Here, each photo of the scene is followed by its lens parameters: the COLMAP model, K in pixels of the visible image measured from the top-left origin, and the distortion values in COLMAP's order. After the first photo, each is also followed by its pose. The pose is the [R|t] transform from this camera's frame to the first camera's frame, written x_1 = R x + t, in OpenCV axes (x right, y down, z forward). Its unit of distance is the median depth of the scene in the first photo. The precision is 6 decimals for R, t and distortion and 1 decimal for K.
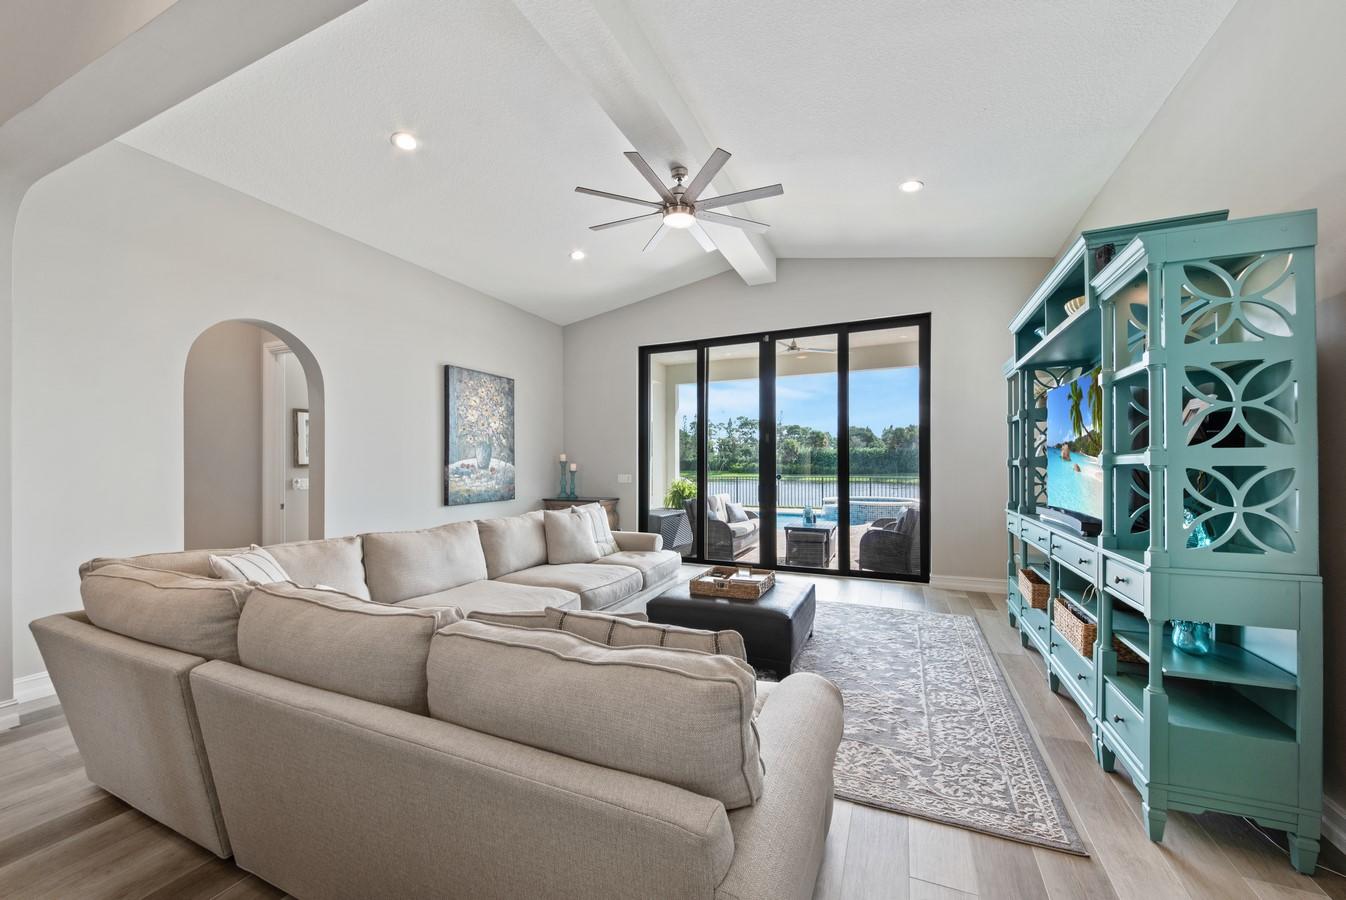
lens RADIAL K [[506.3, 0, 681.8], [0, 506.3, 466.6], [0, 0, 1]] dist [0.001492, -0.000091]
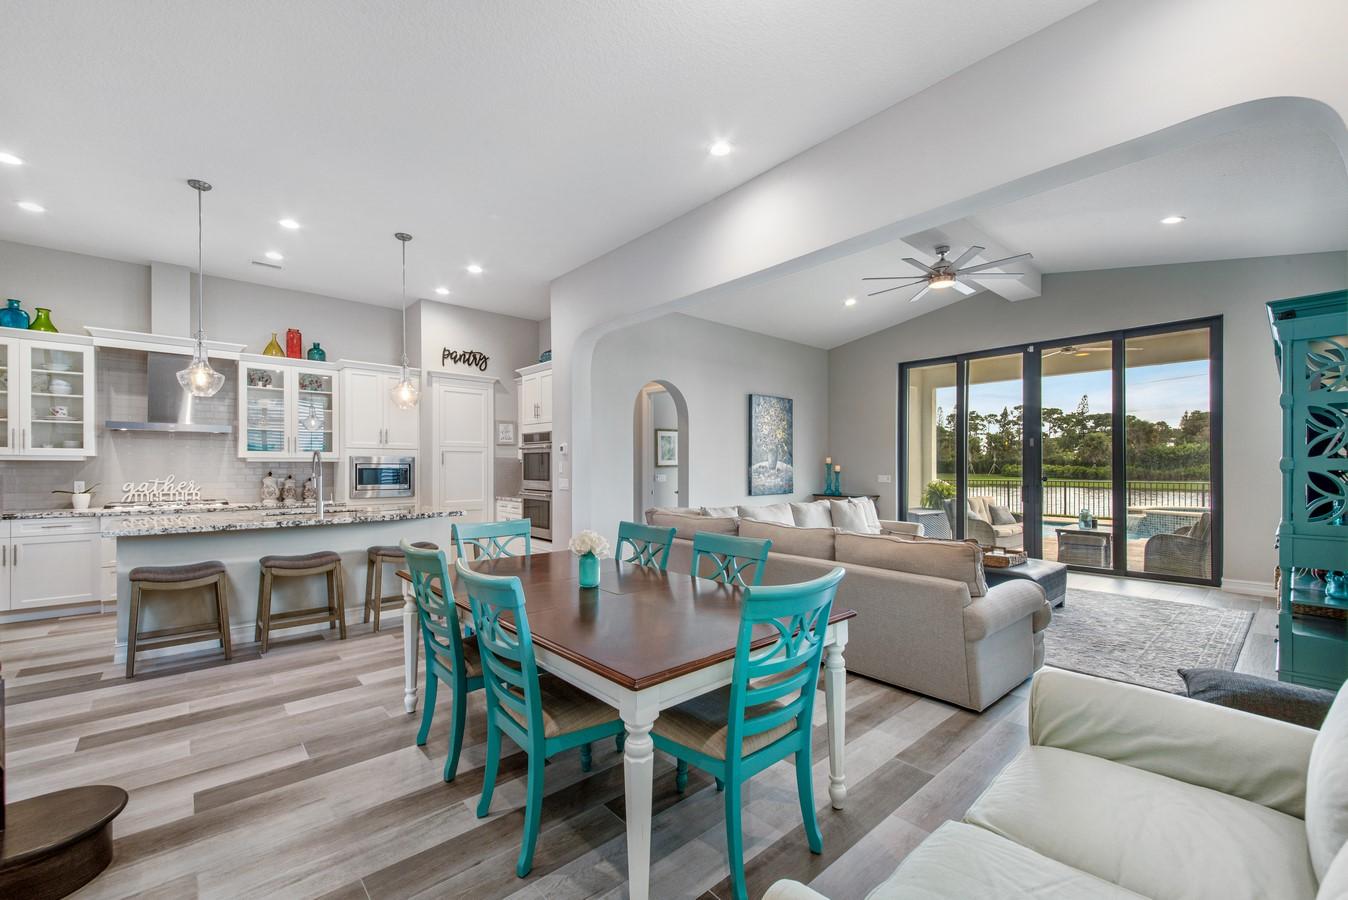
lens RADIAL K [[554.9, 0, 678.0], [0, 554.9, 464.6], [0, 0, 1]] dist [0.062583, -0.030853]
pose [[0.908400, 0.002919, -0.418091, -0.009383], [-0.004992, 0.999980, -0.003864, -0.001041], [0.418071, 0.005597, 0.908397, -0.437675]]
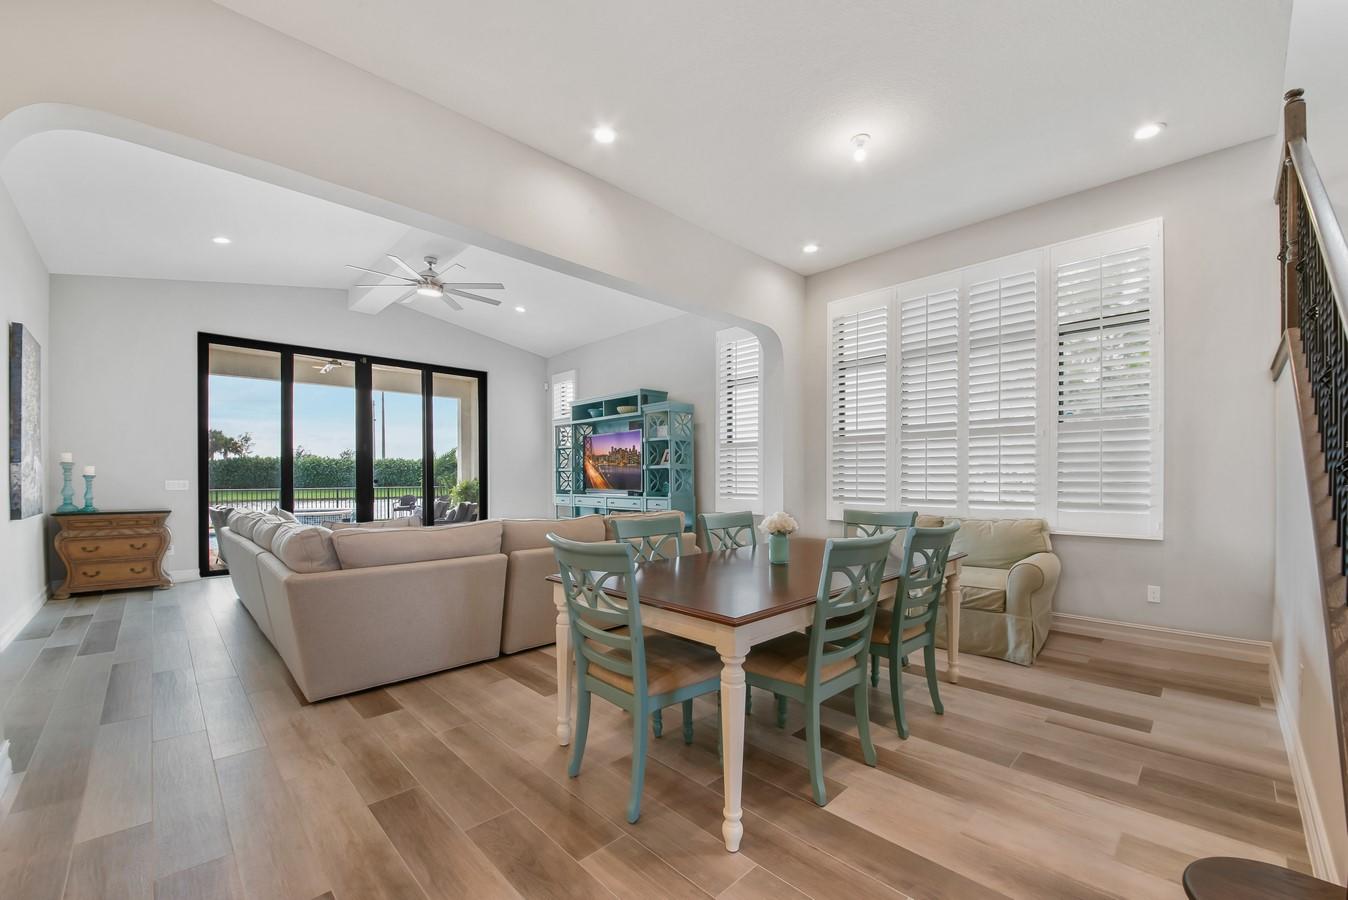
lens RADIAL K [[534.8, 0, 682.6], [0, 534.8, 478.8], [0, 0, 1]] dist [0.000841, -0.012751]
pose [[0.370756, -0.000044, 0.928730, -0.763112], [0.003655, 0.999992, -0.001412, 0.022806], [-0.928723, 0.003918, 0.370753, -0.136736]]
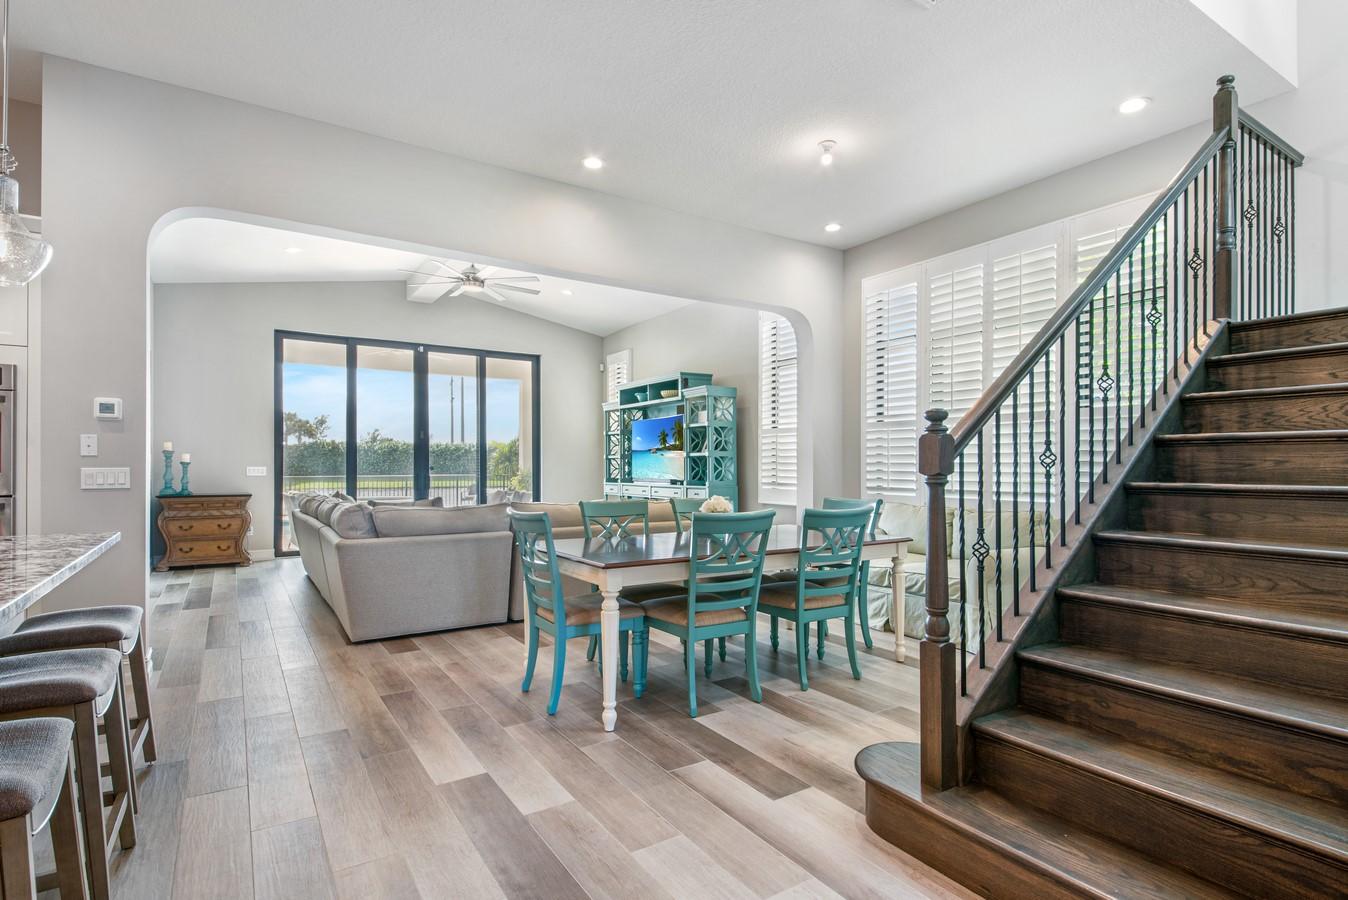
lens RADIAL K [[675.3, 0, 680.5], [0, 675.3, 460.6], [0, 0, 1]] dist [0.019178, -0.000070]
pose [[0.547120, 0.009231, 0.837003, -0.894027], [0.000362, 0.999936, -0.011264, 0.023984], [-0.837054, 0.006466, 0.547082, -0.394770]]
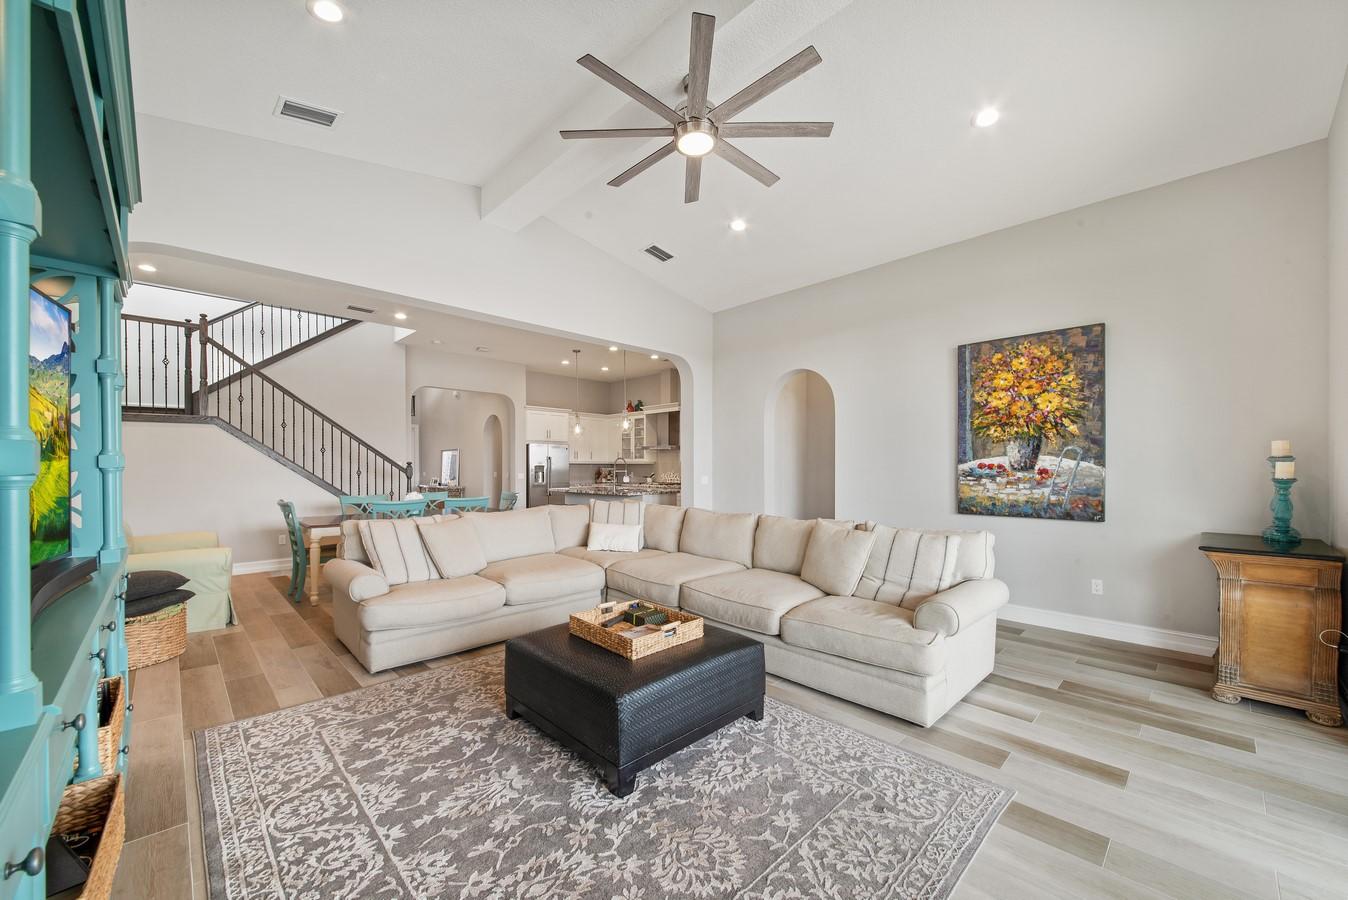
lens RADIAL K [[524.4, 0, 672.3], [0, 524.4, 463.9], [0, 0, 1]] dist [0.007663, -0.000299]
pose [[-0.387267, -0.002489, -0.921964, 0.503112], [-0.002339, 0.999996, -0.001717, -0.002385], [0.921965, 0.001491, -0.387271, 0.862442]]
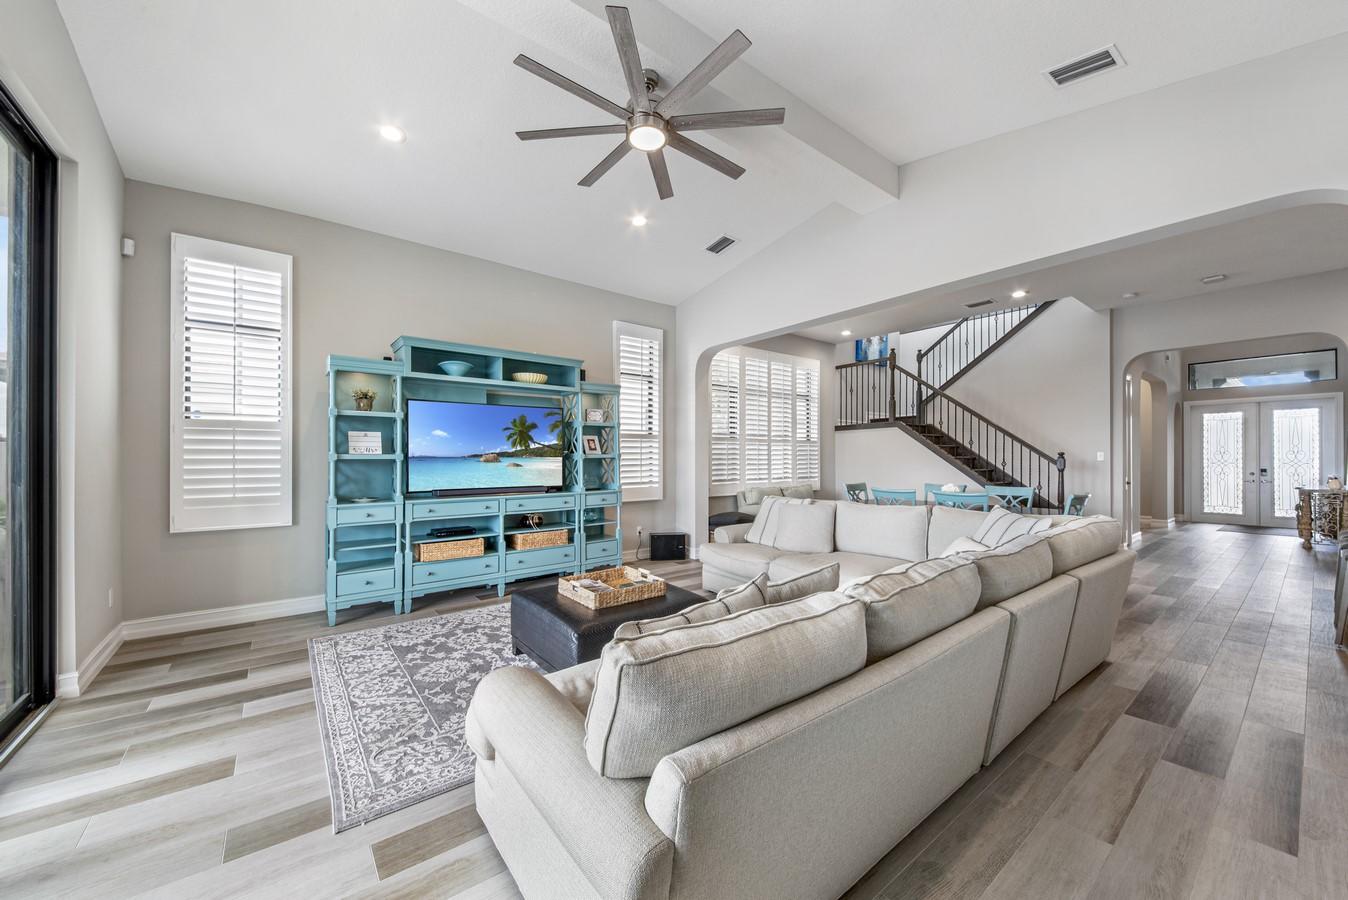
lens RADIAL K [[497.2, 0, 674.0], [0, 497.2, 450.0], [0, 0, 1]] dist [0.018084, -0.000168]
pose [[-0.878077, 0.011331, 0.478385, -0.275013], [0.005390, 0.999890, -0.013788, -0.002366], [-0.478489, -0.009528, -0.878042, 1.119427]]
